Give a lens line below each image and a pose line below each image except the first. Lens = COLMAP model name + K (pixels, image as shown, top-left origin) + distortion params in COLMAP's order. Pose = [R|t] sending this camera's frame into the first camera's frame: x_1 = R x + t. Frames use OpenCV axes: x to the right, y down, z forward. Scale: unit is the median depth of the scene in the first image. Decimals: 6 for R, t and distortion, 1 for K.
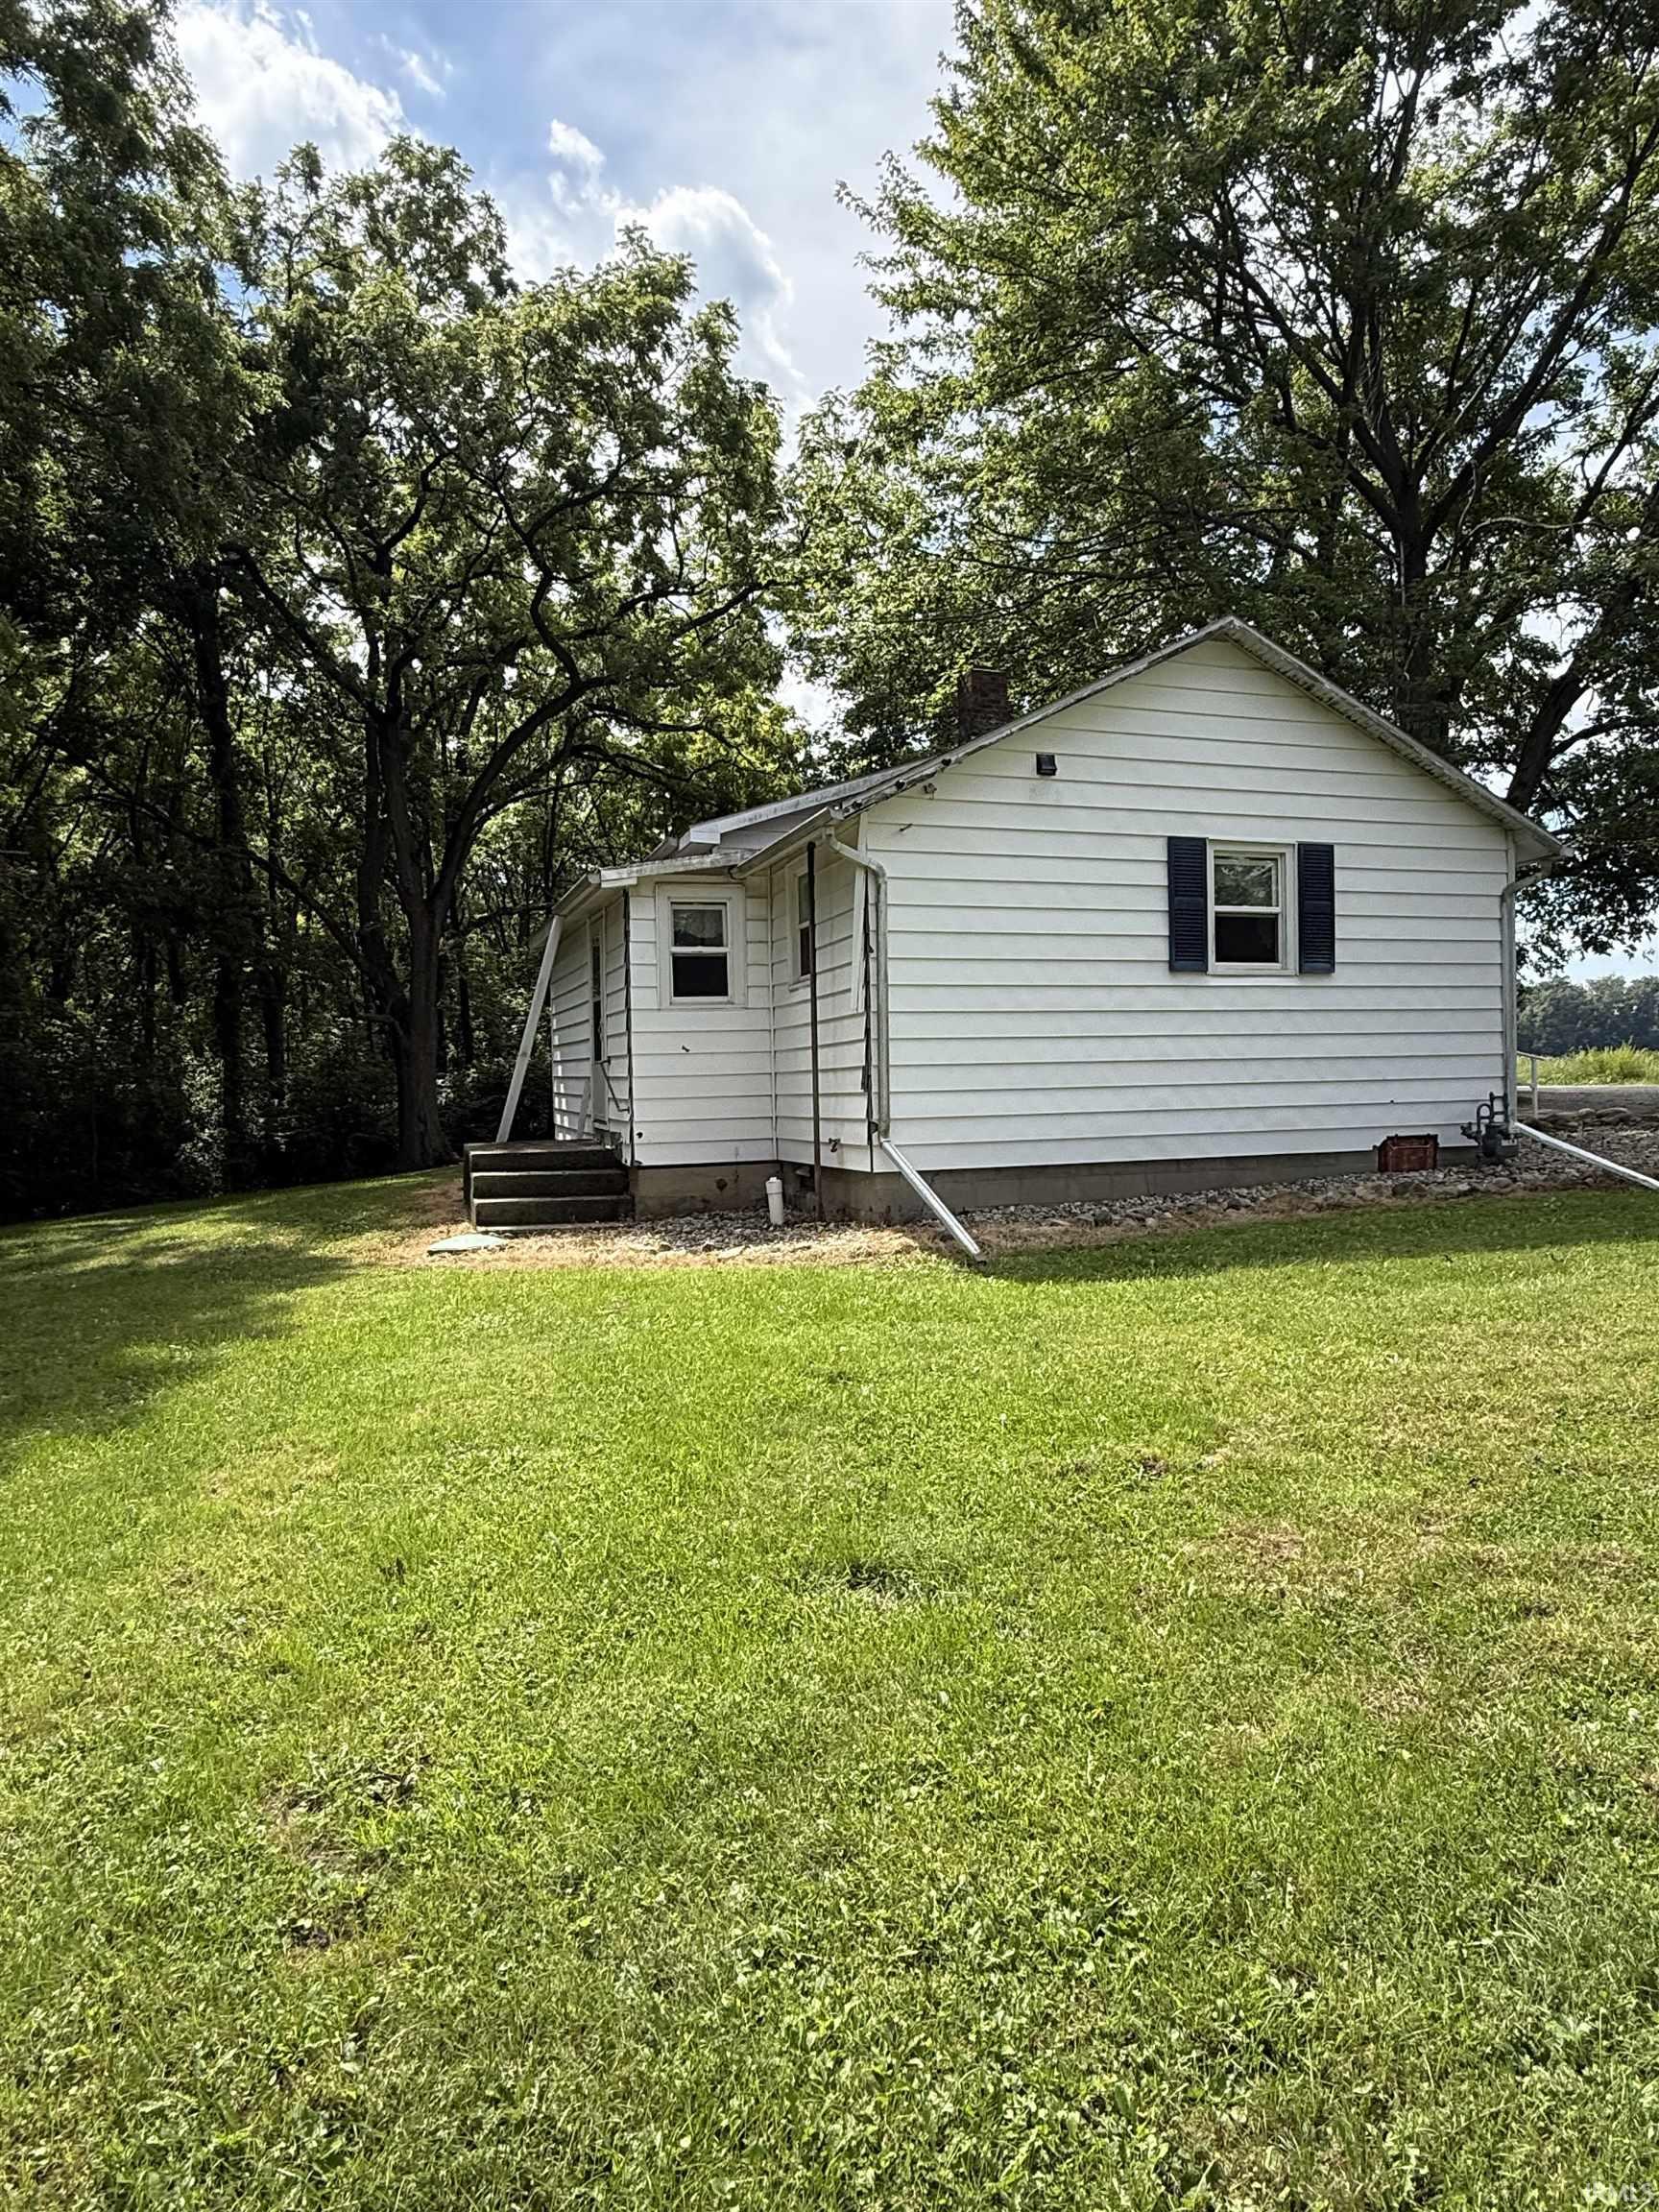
lens RADIAL K [[1290.9, 0, 830.7], [0, 1290.9, 1103.8], [0, 0, 1]] dist [0.002352, 0.000145]
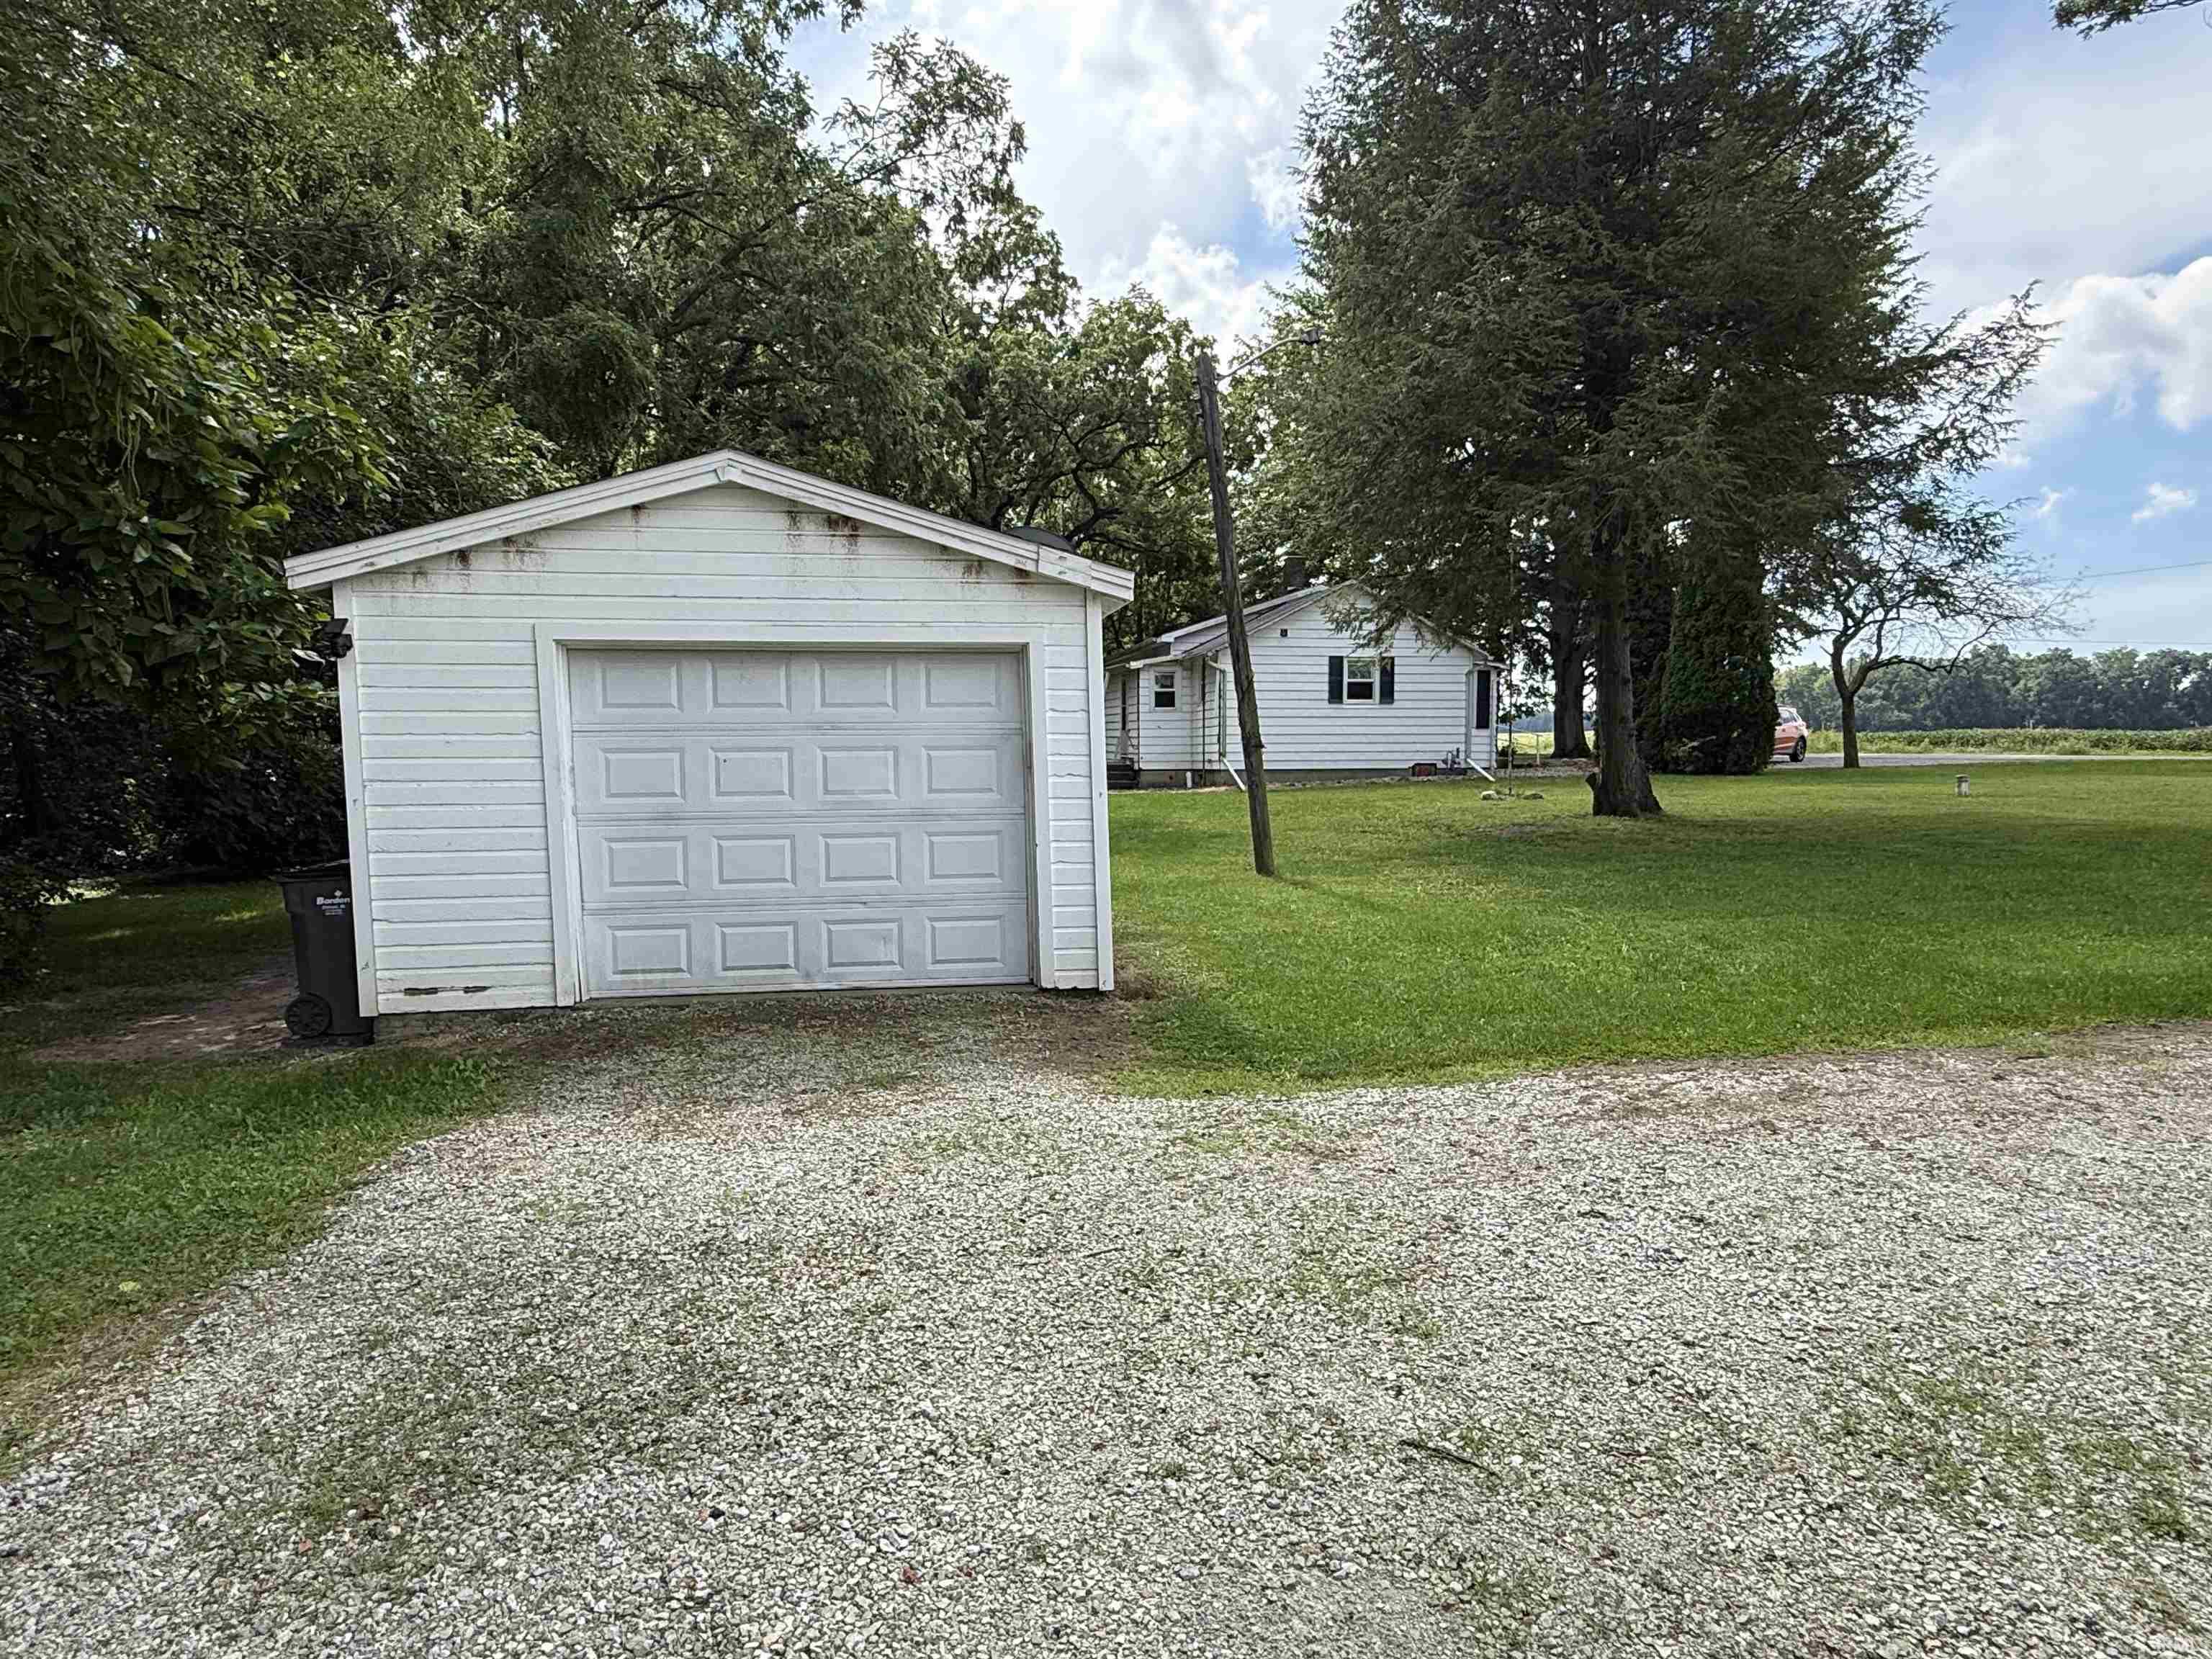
lens RADIAL K [[1290.9, 0, 1103.6], [0, 1290.9, 831.1], [0, 0, 1]] dist [0.002352, 0.000145]
pose [[0.988484, 0.027039, -0.148888, 0.195203], [-0.019583, 0.998490, 0.051317, 0.041976], [0.150051, -0.047810, 0.987522, -1.836571]]
